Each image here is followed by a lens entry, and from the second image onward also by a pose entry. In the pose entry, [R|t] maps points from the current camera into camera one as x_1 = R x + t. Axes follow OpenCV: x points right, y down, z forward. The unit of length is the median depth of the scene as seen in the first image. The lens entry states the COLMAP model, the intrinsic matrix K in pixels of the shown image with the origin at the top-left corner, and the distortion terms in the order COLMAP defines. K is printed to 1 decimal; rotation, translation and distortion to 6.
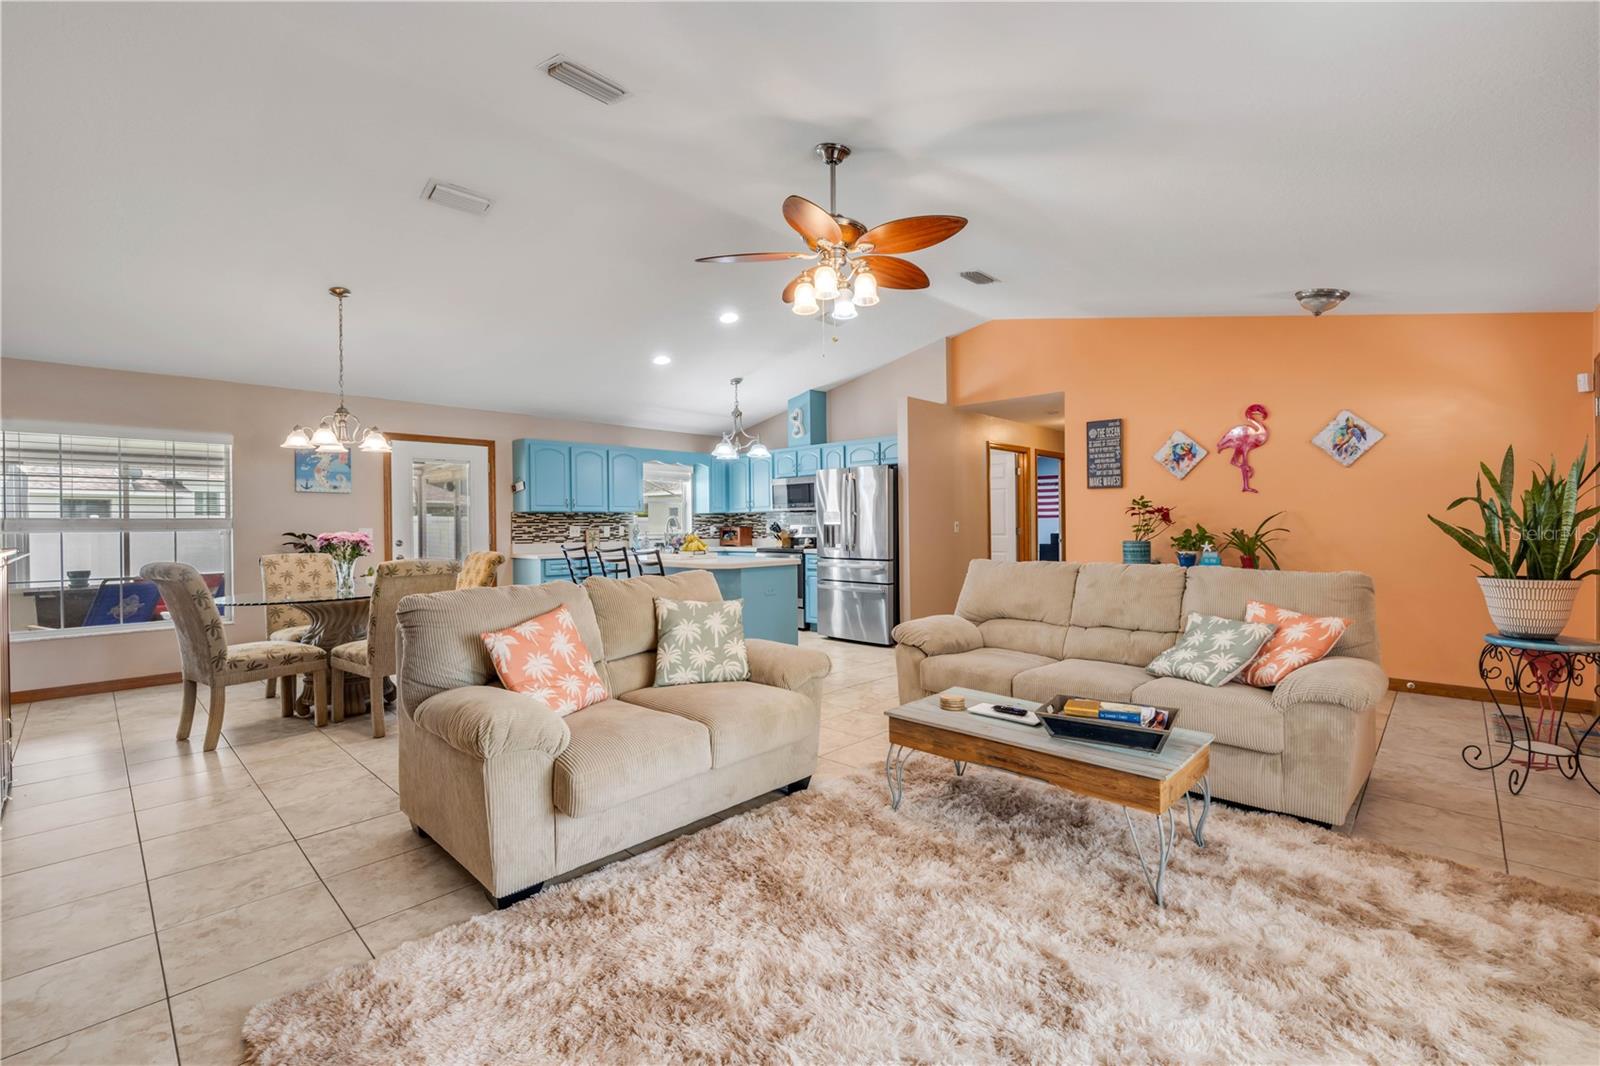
lens RADIAL K [[678.9, 0, 799.0], [0, 678.9, 530.7], [0, 0, 1]] dist [-0.007833, 0.001368]
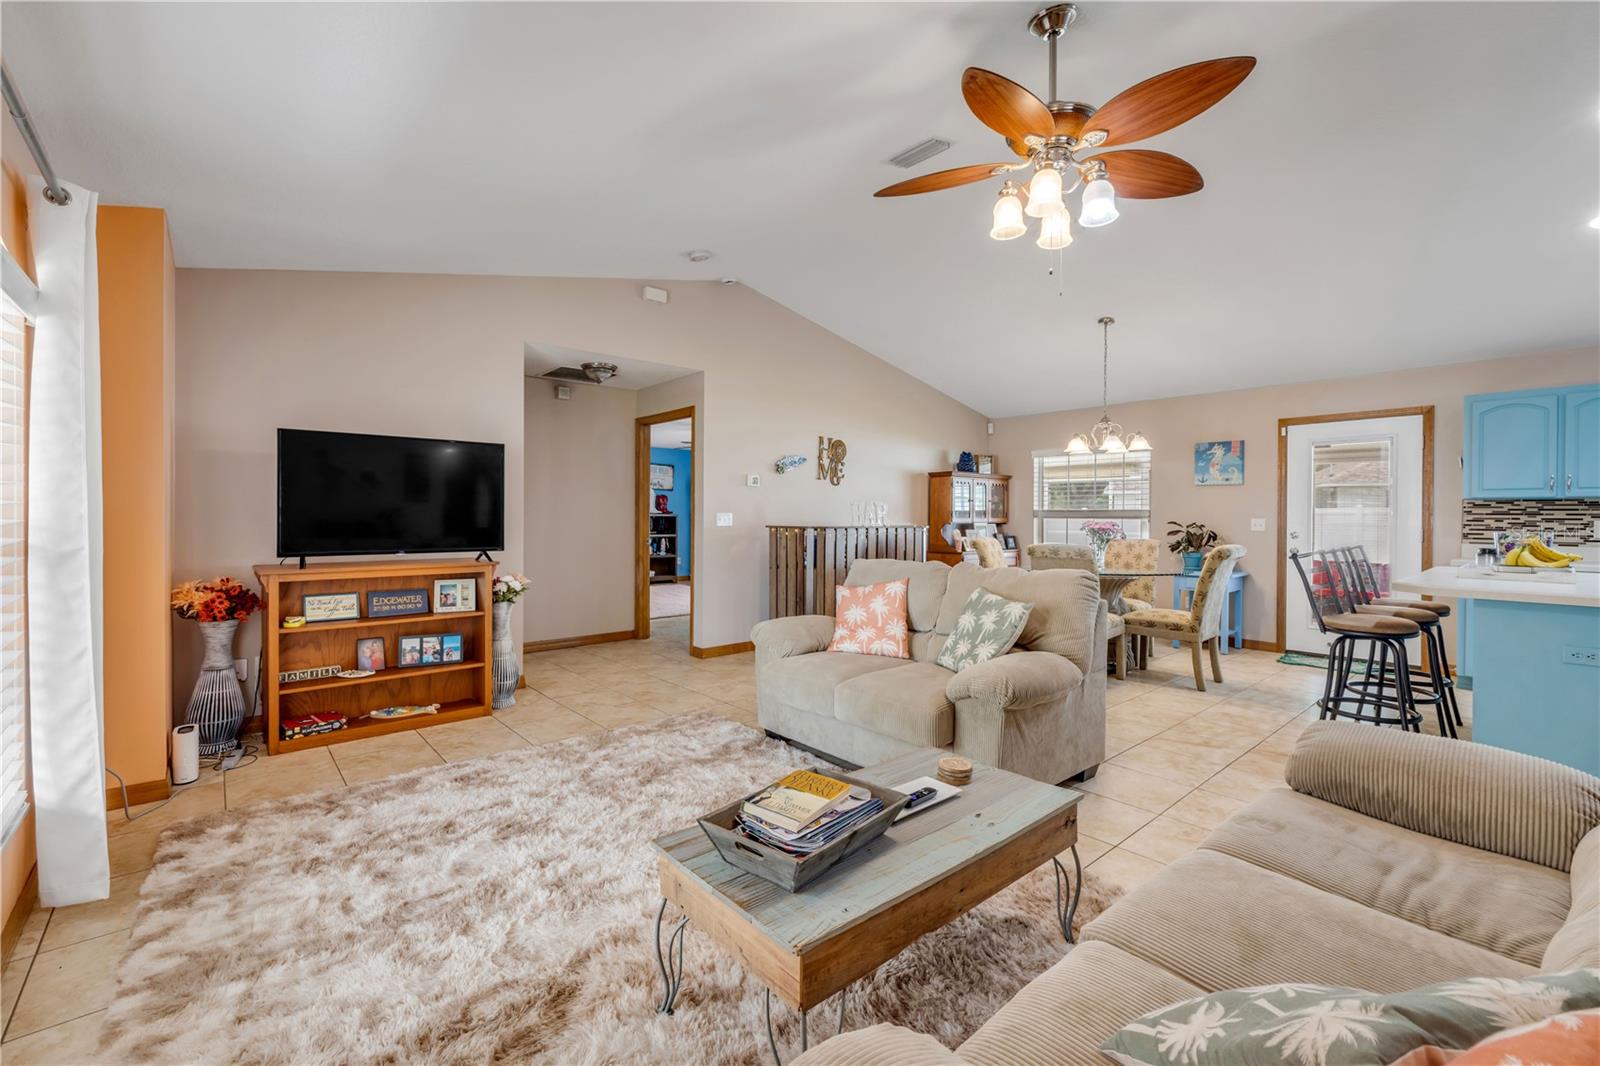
lens RADIAL K [[678.9, 0, 787.9], [0, 678.9, 529.7], [0, 0, 1]] dist [-0.007833, 0.001368]
pose [[-0.089589, 0.028931, -0.995559, 0.445667], [-0.014317, 0.999437, 0.030332, -0.008252], [0.995876, 0.016970, -0.089124, 0.421601]]
